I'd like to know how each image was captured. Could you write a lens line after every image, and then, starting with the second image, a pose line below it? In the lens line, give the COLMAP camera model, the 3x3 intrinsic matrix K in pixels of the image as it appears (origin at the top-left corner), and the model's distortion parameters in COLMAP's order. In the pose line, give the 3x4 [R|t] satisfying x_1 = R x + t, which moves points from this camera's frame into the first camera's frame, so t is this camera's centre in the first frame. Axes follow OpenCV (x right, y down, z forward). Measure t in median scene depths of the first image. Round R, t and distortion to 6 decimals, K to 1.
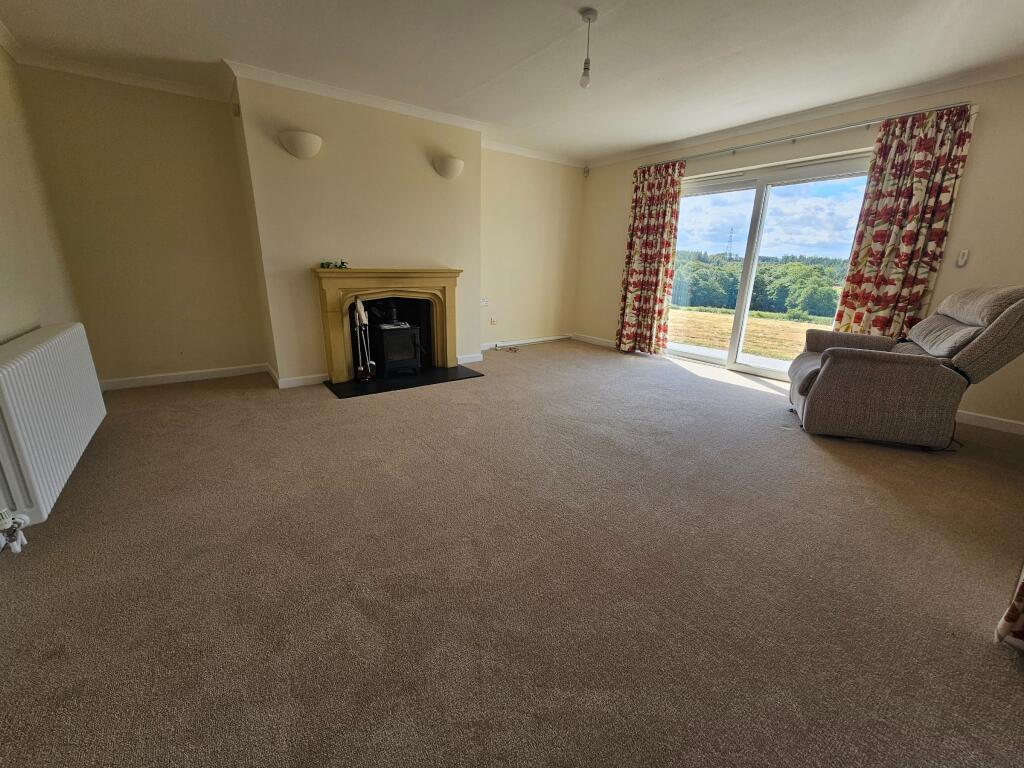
lens RADIAL K [[418.9, 0, 509.3], [0, 418.9, 386.8], [0, 0, 1]] dist [0.001771, -0.000675]
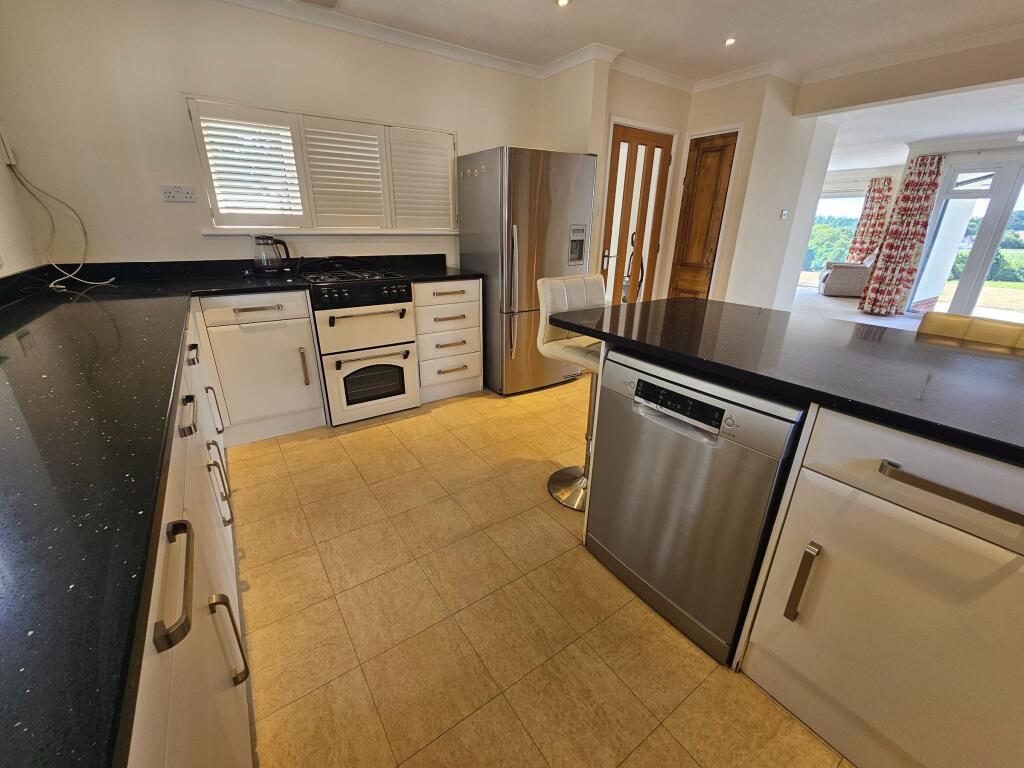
lens RADIAL K [[418.9, 0, 509.3], [0, 418.9, 386.8], [0, 0, 1]] dist [0.001771, -0.000675]
pose [[0.999554, 0.007168, -0.028993, -0.796805], [-0.004864, 0.996880, 0.078781, 0.301590], [0.029467, -0.078605, 0.996470, -1.166826]]
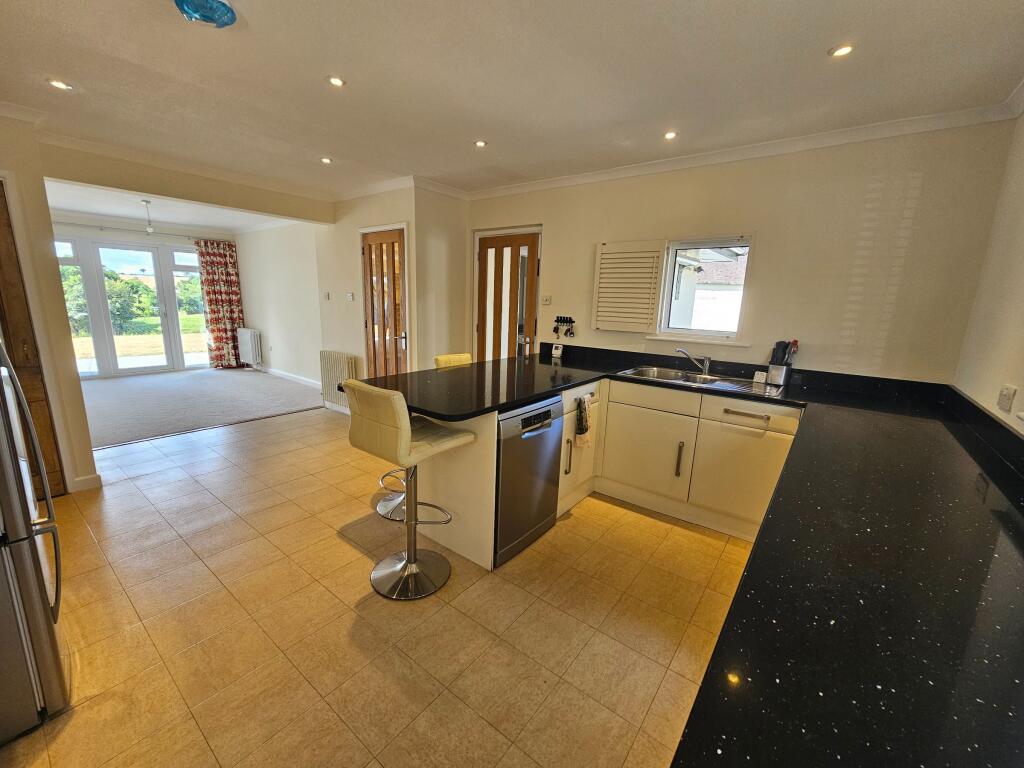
lens RADIAL K [[418.9, 0, 509.3], [0, 418.9, 386.8], [0, 0, 1]] dist [0.001771, -0.000675]
pose [[-0.278195, -0.223552, 0.934148, -1.139259], [0.236202, 0.926753, 0.292125, 0.146306], [-0.931030, 0.301916, -0.205015, -0.789760]]
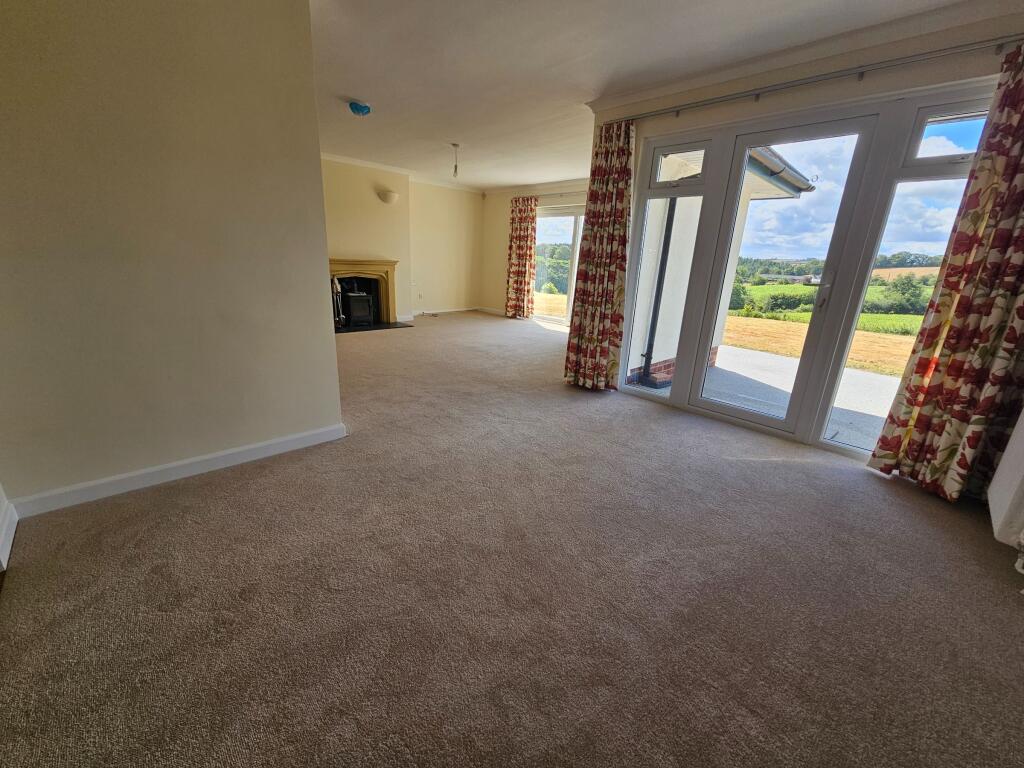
lens RADIAL K [[418.9, 0, 509.3], [0, 418.9, 386.8], [0, 0, 1]] dist [0.001771, -0.000675]
pose [[0.990299, -0.015222, 0.138114, 0.067394], [0.012704, 0.999737, 0.019096, 0.154558], [-0.138369, -0.017156, 0.990232, -0.566599]]
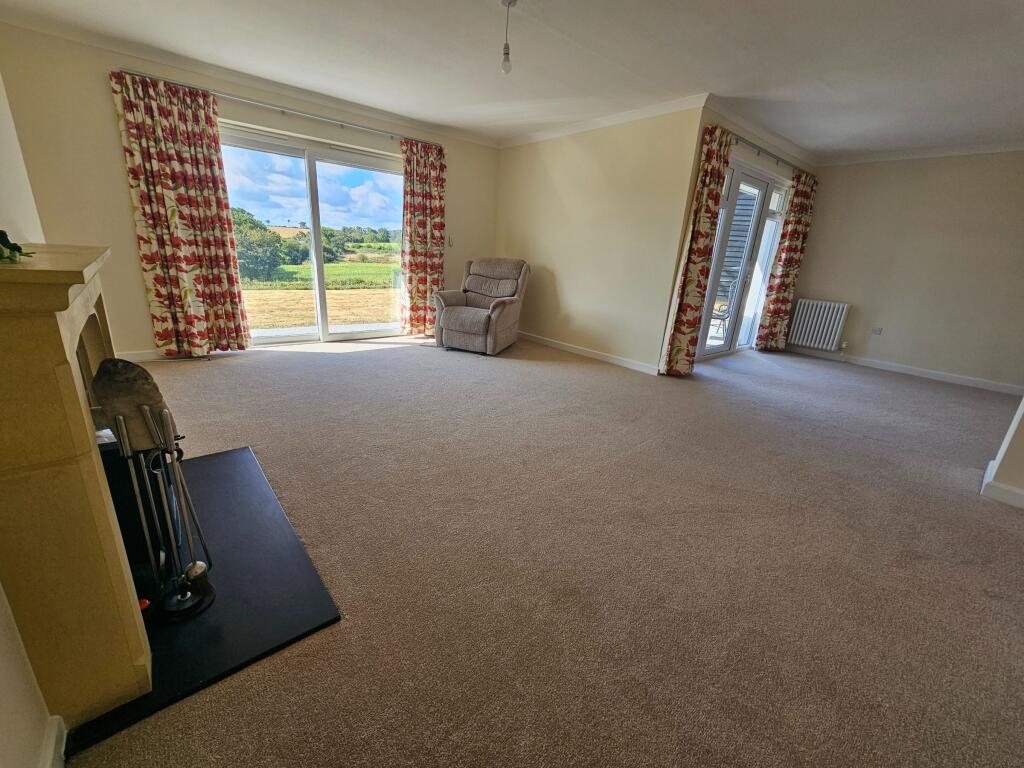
lens RADIAL K [[418.9, 0, 509.3], [0, 418.9, 386.8], [0, 0, 1]] dist [0.001771, -0.000675]
pose [[-0.067102, -0.326710, 0.942740, -0.478300], [0.225160, 0.915537, 0.333309, -0.172475], [-0.972008, 0.234633, 0.012127, 0.553057]]
